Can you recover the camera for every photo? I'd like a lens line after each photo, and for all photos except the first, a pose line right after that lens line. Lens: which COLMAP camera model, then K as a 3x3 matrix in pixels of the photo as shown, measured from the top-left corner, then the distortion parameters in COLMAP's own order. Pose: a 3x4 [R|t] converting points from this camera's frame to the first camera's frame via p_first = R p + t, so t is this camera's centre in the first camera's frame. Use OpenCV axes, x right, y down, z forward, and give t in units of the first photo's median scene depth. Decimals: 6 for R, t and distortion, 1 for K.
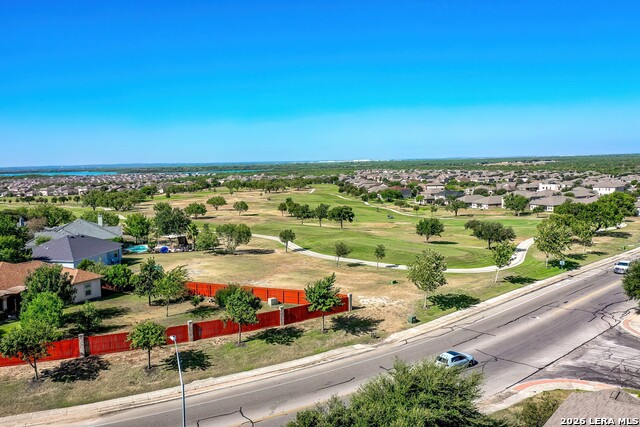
lens RADIAL K [[500.9, 0, 321.1], [0, 500.9, 213.3], [0, 0, 1]] dist [-0.007486, -0.004471]
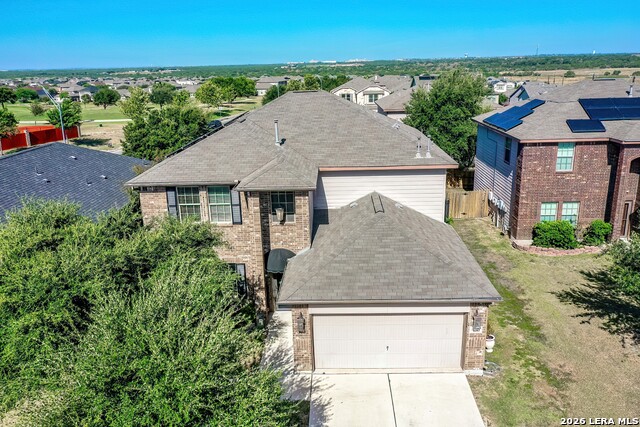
lens RADIAL K [[500.9, 0, 321.1], [0, 500.9, 213.6], [0, 0, 1]] dist [-0.007486, -0.004471]
pose [[0.762220, -0.174125, 0.623459, -0.204985], [0.065404, 0.978929, 0.193443, 0.126377], [-0.644005, -0.106670, 0.757548, -0.241795]]
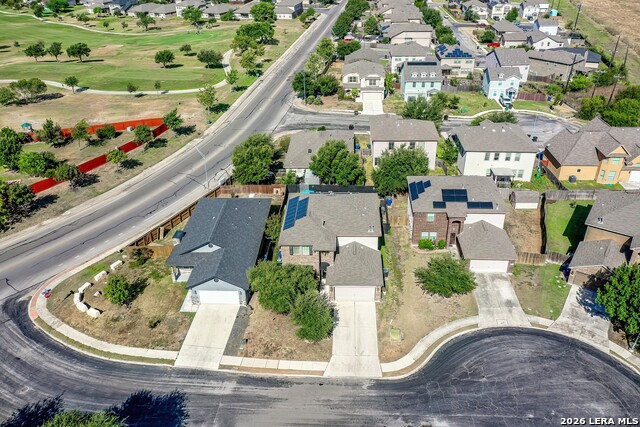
lens RADIAL K [[500.9, 0, 320.9], [0, 500.9, 213.7], [0, 0, 1]] dist [-0.007486, -0.004471]
pose [[0.775137, -0.309666, 0.550699, -0.465330], [0.059019, 0.903324, 0.424880, -0.189889], [-0.629031, -0.296839, 0.718476, -0.561623]]
